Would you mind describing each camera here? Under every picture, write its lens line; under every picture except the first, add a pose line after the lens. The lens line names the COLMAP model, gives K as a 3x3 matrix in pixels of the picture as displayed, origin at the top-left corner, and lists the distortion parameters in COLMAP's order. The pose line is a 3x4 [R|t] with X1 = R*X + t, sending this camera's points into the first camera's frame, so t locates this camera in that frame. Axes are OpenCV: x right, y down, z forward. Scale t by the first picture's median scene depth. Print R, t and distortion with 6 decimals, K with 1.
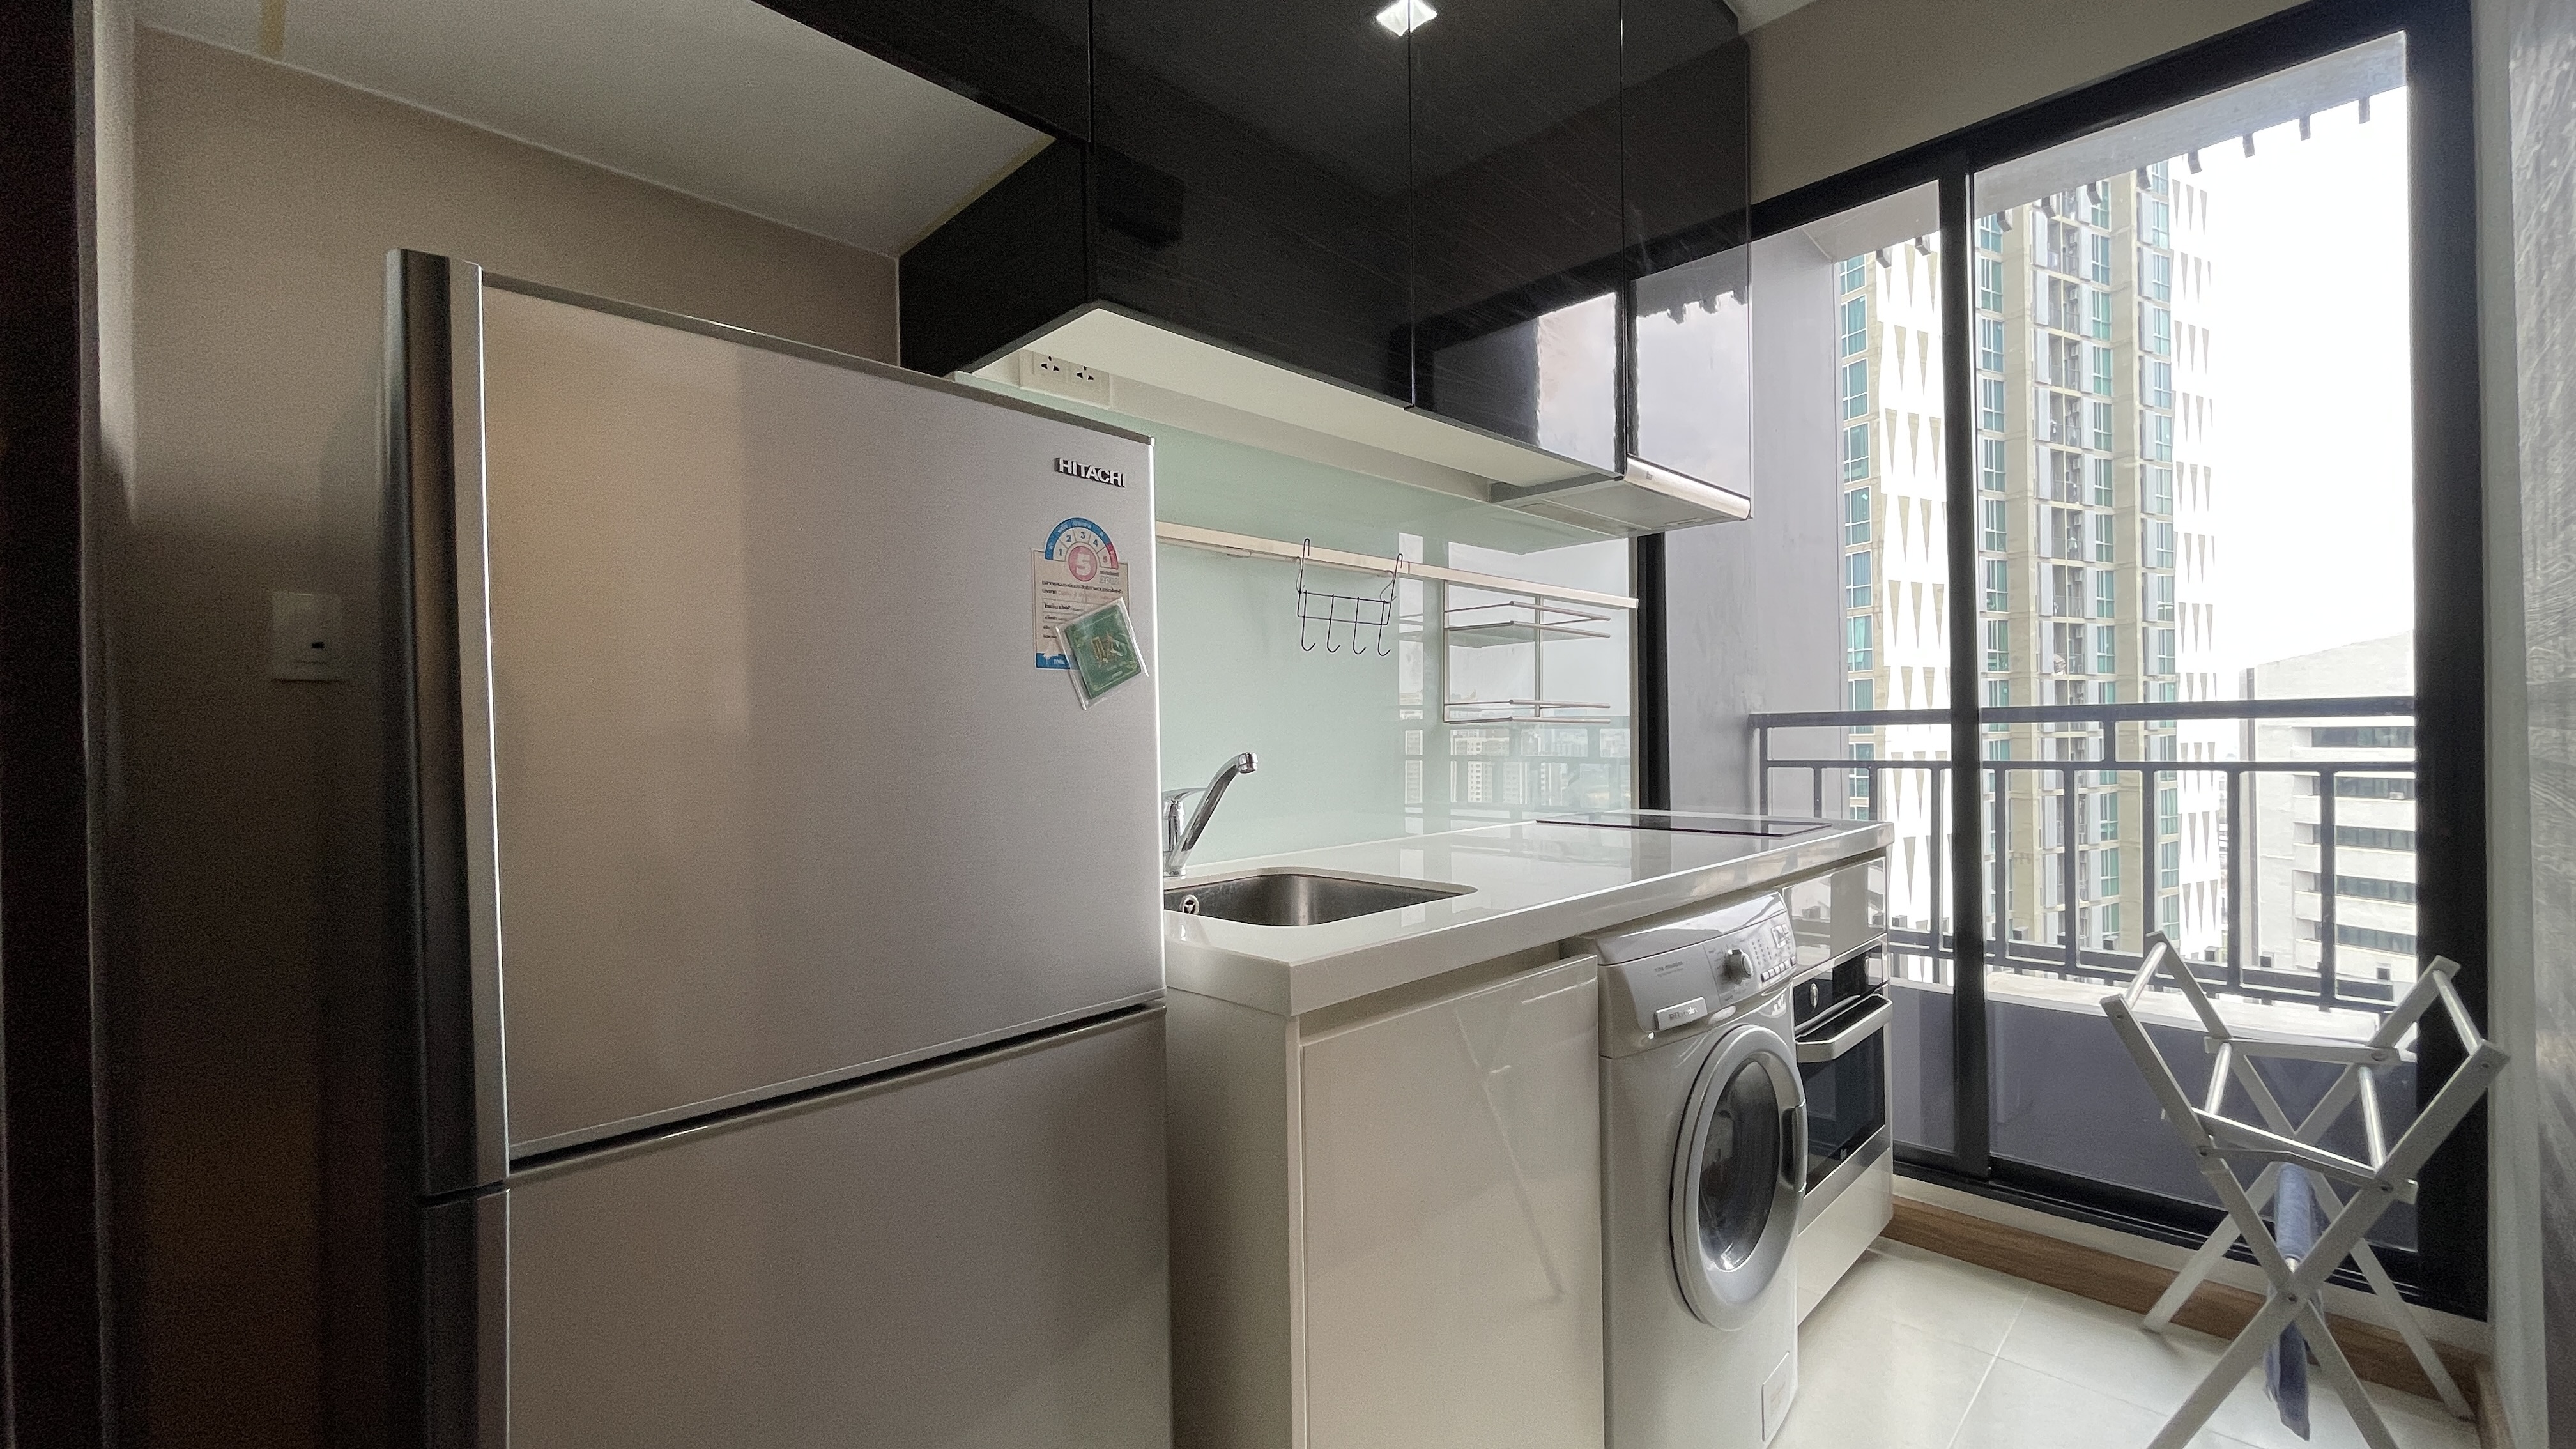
lens RADIAL K [[1035.3, 0, 1288.0], [0, 1035.3, 724.5], [0, 0, 1]] dist [0.001492, -0.000130]
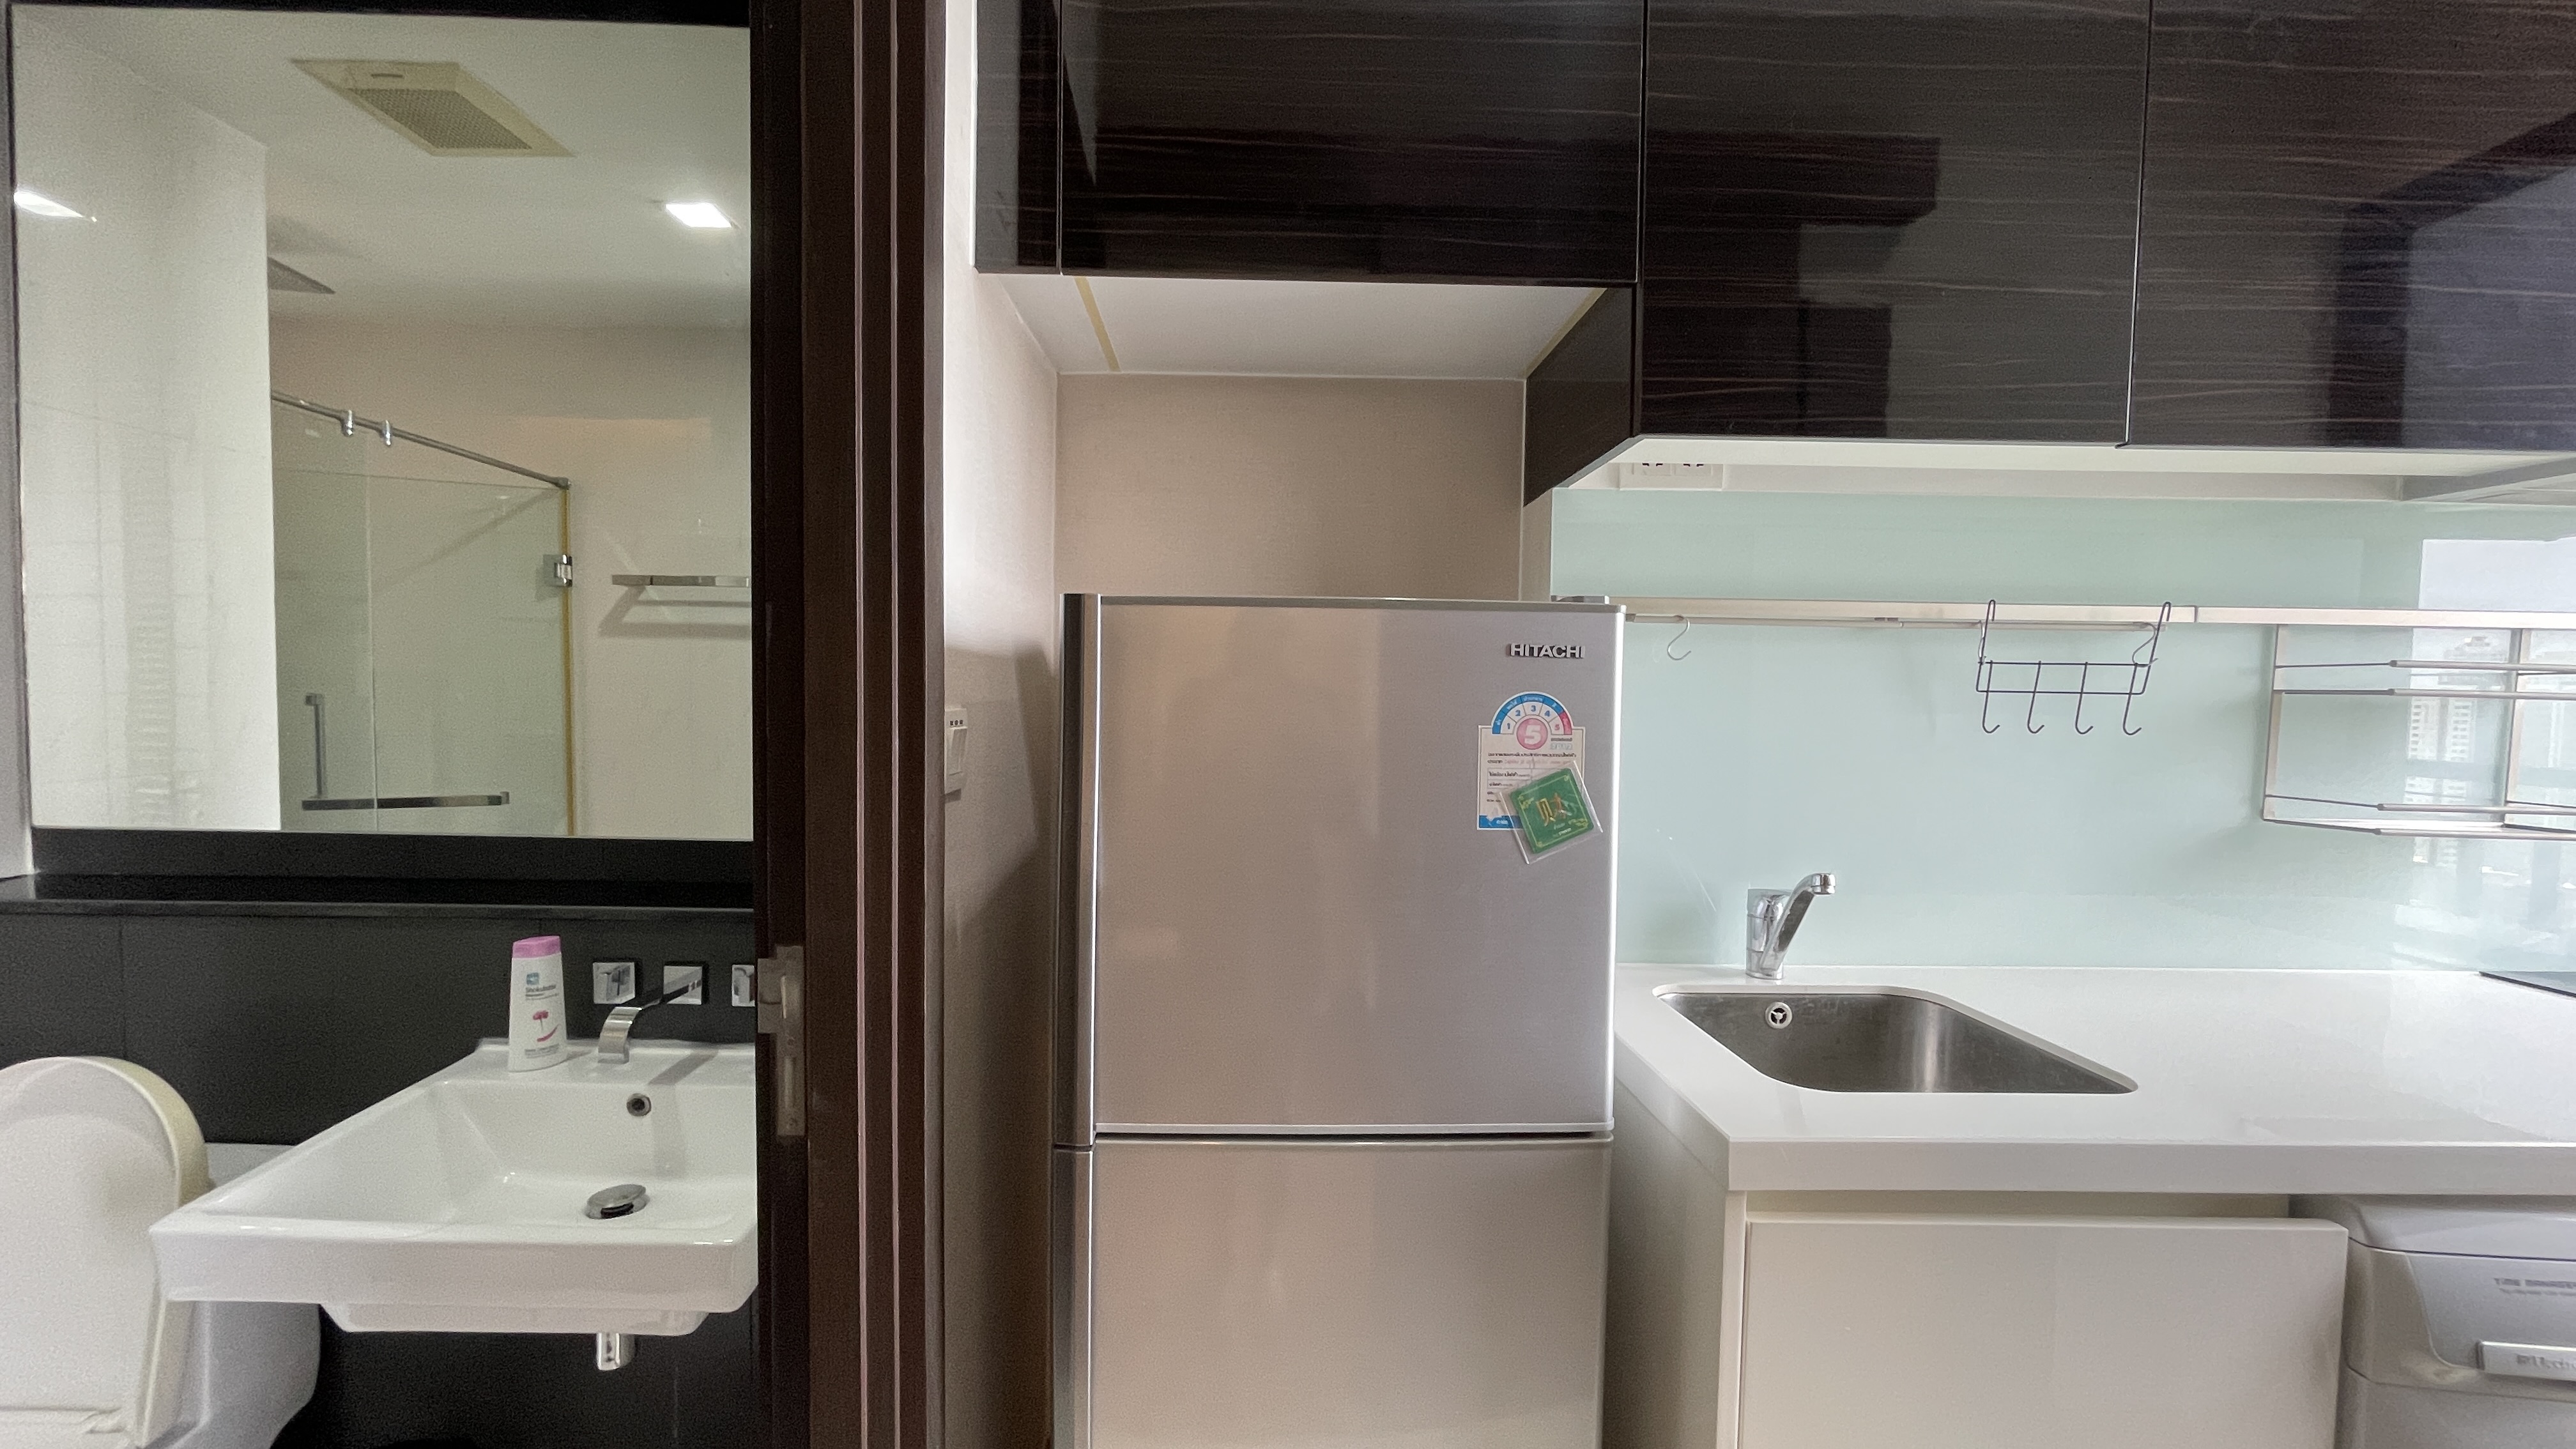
lens RADIAL K [[1074.4, 0, 1288.0], [0, 1074.4, 724.5], [0, 0, 1]] dist [-0.000637, -0.000197]
pose [[0.733606, 0.055245, -0.677326, 0.387441], [-0.031116, 0.998376, 0.047729, -0.208185], [0.678862, -0.013939, 0.734133, -0.034103]]
